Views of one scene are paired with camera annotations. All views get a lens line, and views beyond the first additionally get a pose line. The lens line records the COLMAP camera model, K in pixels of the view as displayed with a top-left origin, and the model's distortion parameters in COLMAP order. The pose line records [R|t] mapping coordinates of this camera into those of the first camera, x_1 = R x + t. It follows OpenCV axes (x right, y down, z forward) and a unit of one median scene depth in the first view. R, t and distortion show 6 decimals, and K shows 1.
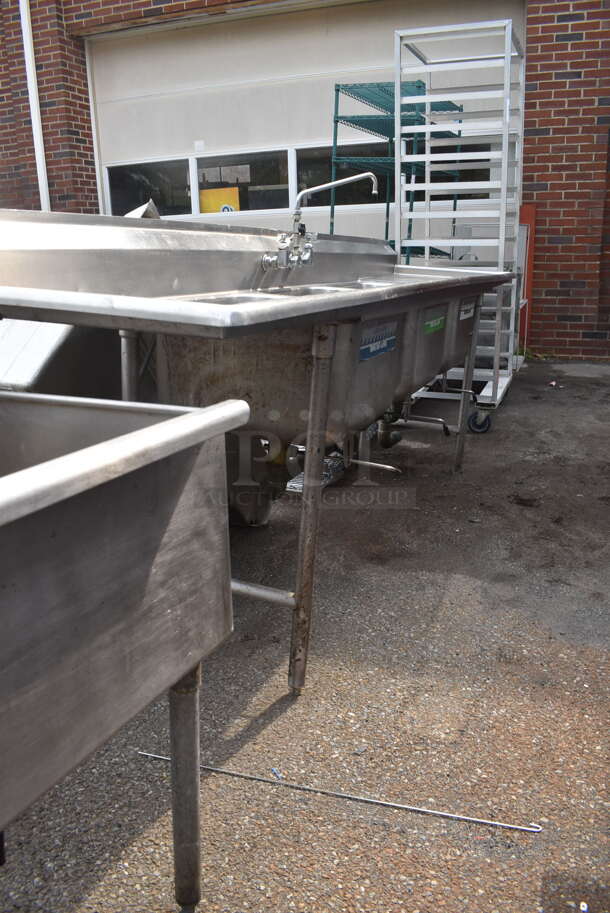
lens RADIAL K [[716.7, 0, 305.0], [0, 716.7, 456.5], [0, 0, 1]] dist [-0.093354, 0.012046]
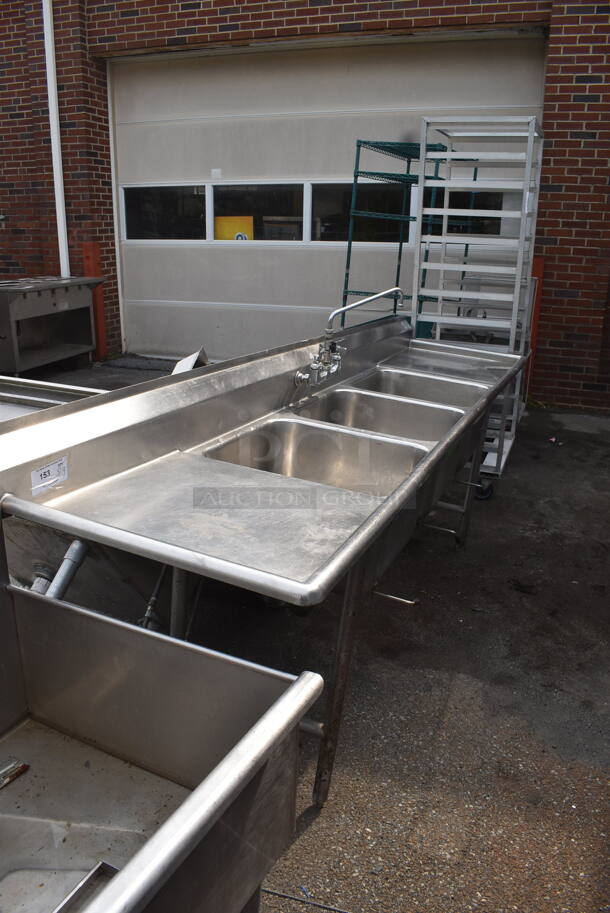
lens RADIAL K [[716.7, 0, 305.0], [0, 716.7, 456.5], [0, 0, 1]] dist [-0.093354, 0.012046]
pose [[0.999003, 0.043005, 0.012009, -0.031747], [-0.043212, 0.998913, 0.017499, -0.105732], [-0.011243, -0.018001, 0.999775, -0.047349]]
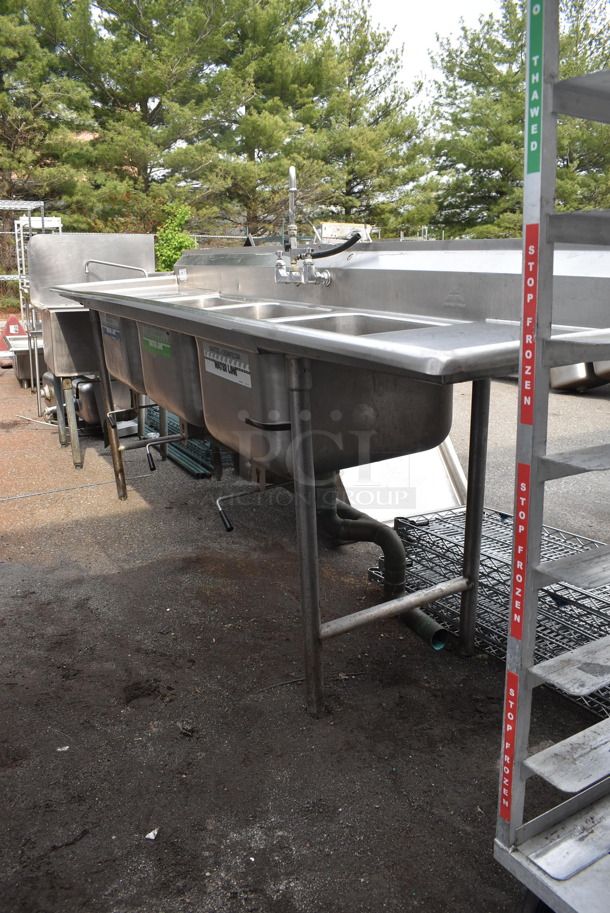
lens RADIAL K [[716.7, 0, 305.0], [0, 716.7, 456.5], [0, 0, 1]] dist [-0.093354, 0.012046]
pose [[-0.630708, 0.233462, -0.740069, 0.468136], [-0.181271, 0.882966, 0.433026, -0.299996], [0.754551, 0.407266, -0.514574, 1.011664]]
